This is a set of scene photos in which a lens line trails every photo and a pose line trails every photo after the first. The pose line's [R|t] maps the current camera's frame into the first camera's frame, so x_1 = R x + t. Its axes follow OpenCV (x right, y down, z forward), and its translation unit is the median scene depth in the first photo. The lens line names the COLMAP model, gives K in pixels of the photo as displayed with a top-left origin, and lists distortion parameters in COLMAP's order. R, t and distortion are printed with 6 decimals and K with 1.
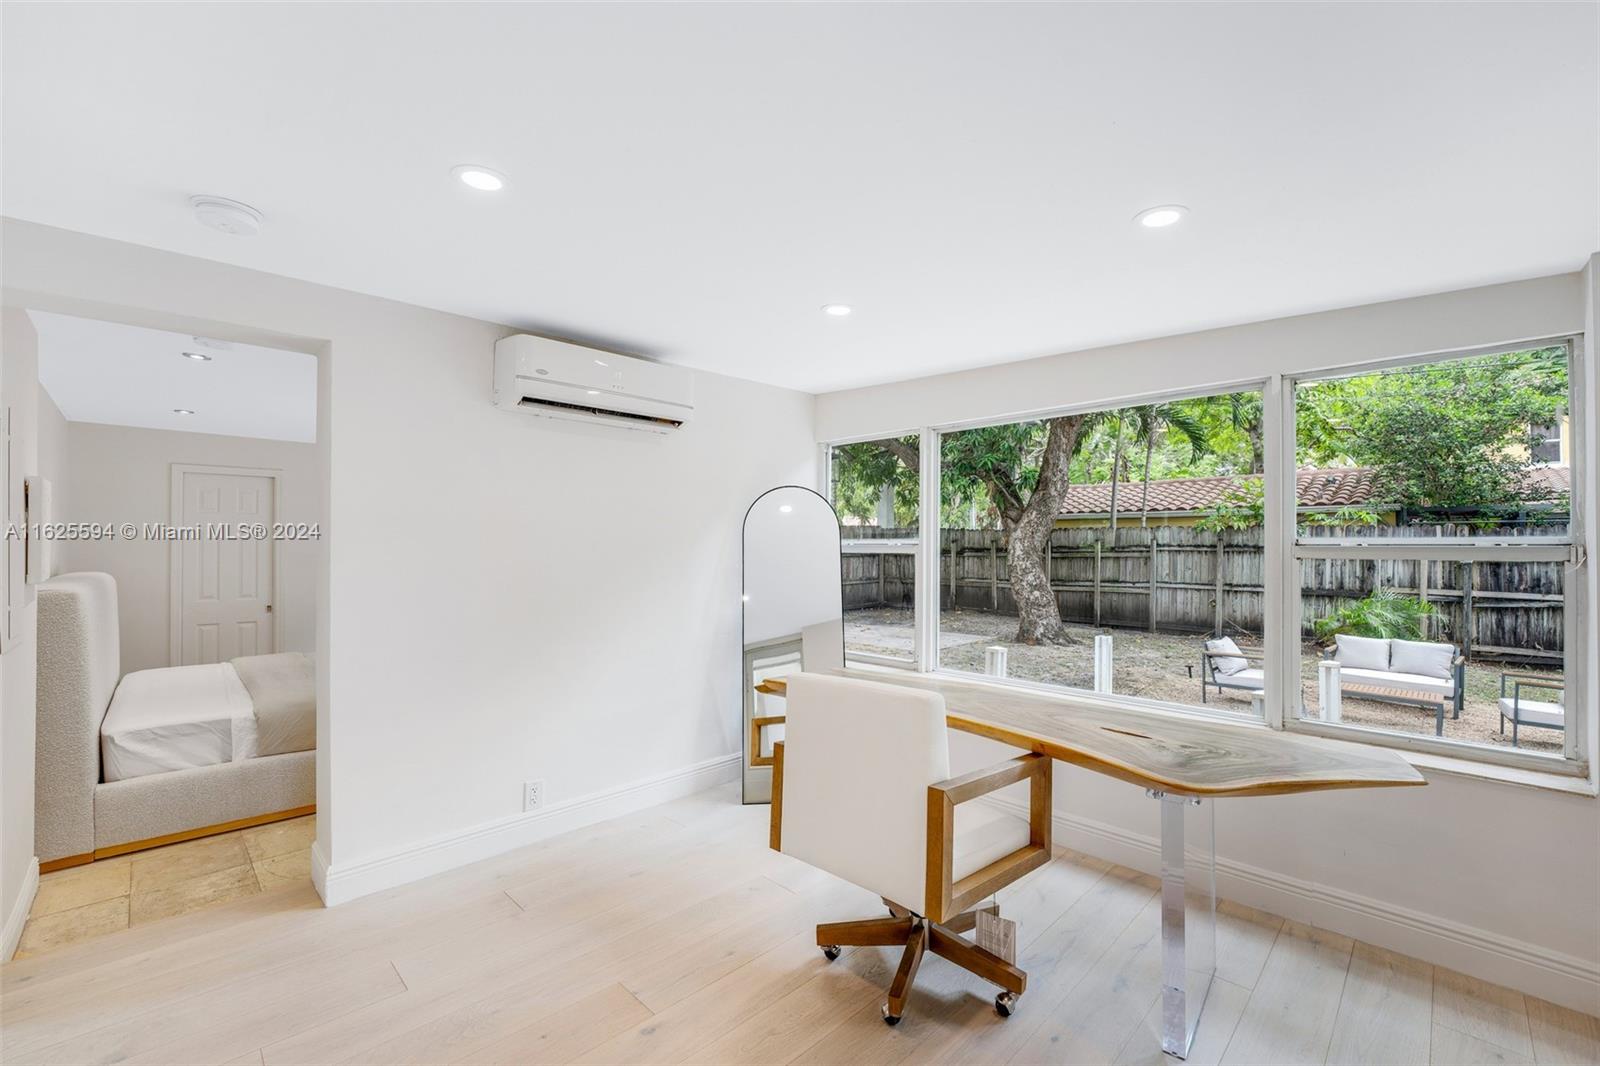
lens RADIAL K [[663.8, 0, 803.6], [0, 663.8, 543.5], [0, 0, 1]] dist [-0.019093, 0.002338]
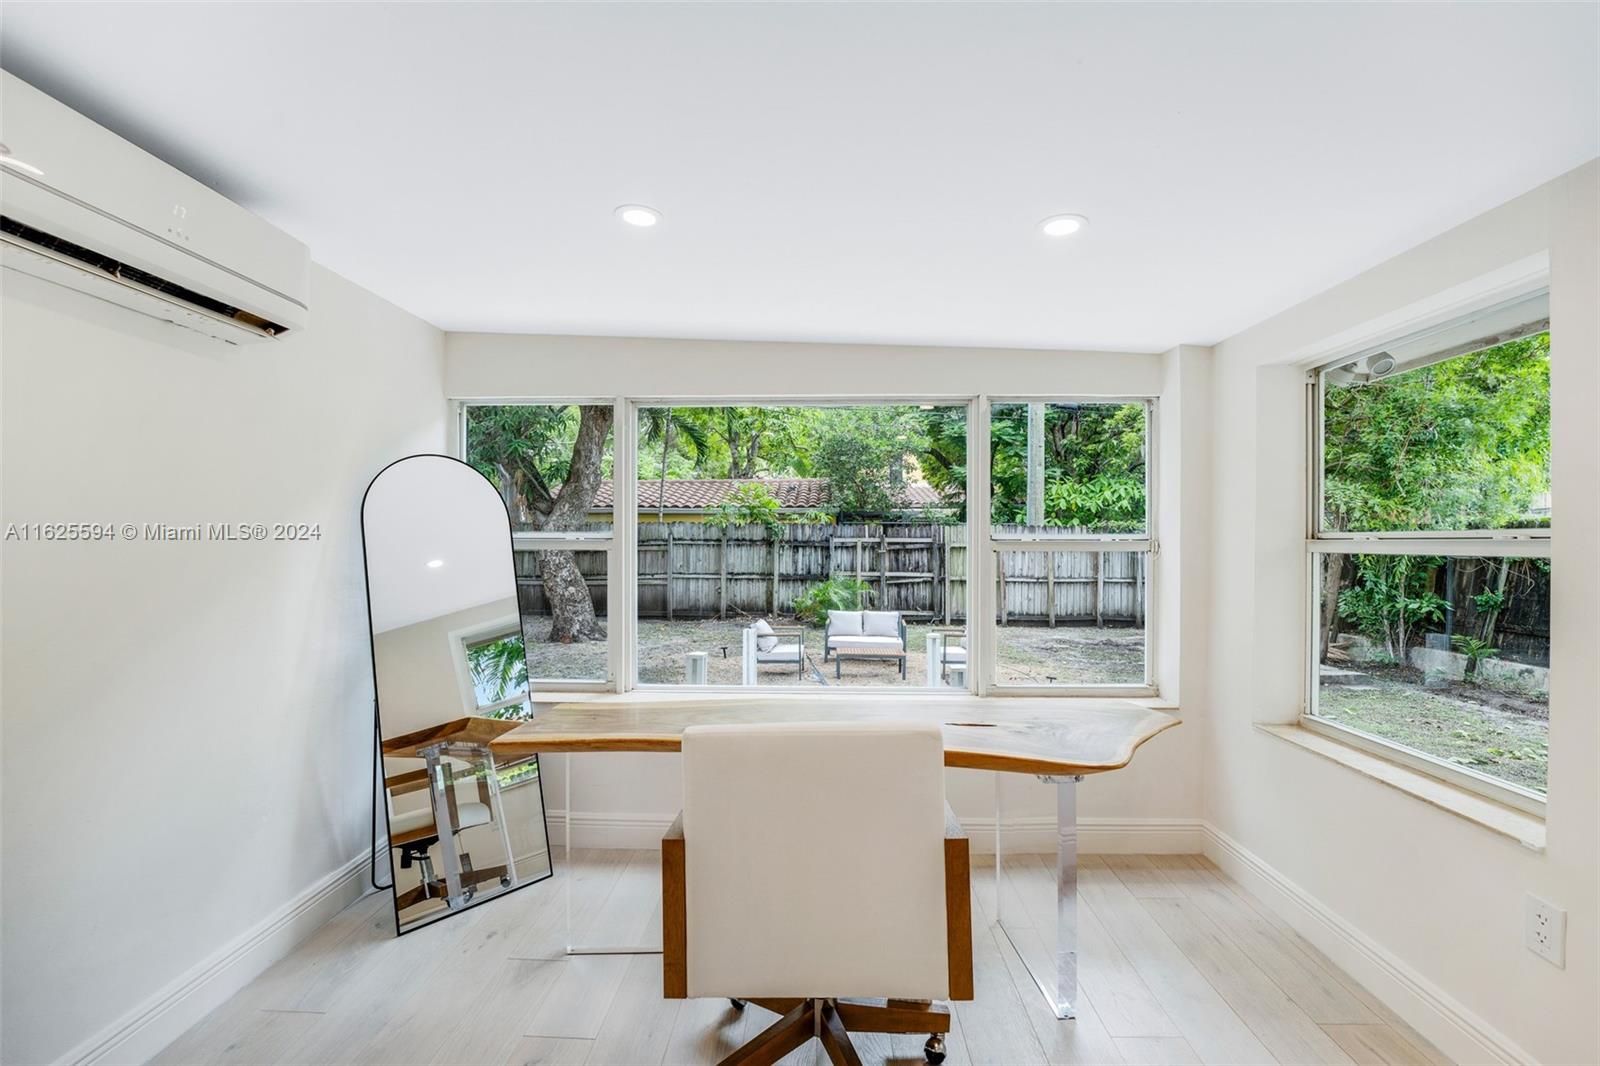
lens RADIAL K [[663.8, 0, 796.4], [0, 663.8, 547.8], [0, 0, 1]] dist [-0.019093, 0.002338]
pose [[0.730948, -0.008162, 0.682385, -0.072137], [-0.002681, 0.999886, 0.014832, -0.000092], [-0.682428, -0.012671, 0.730843, 0.078473]]
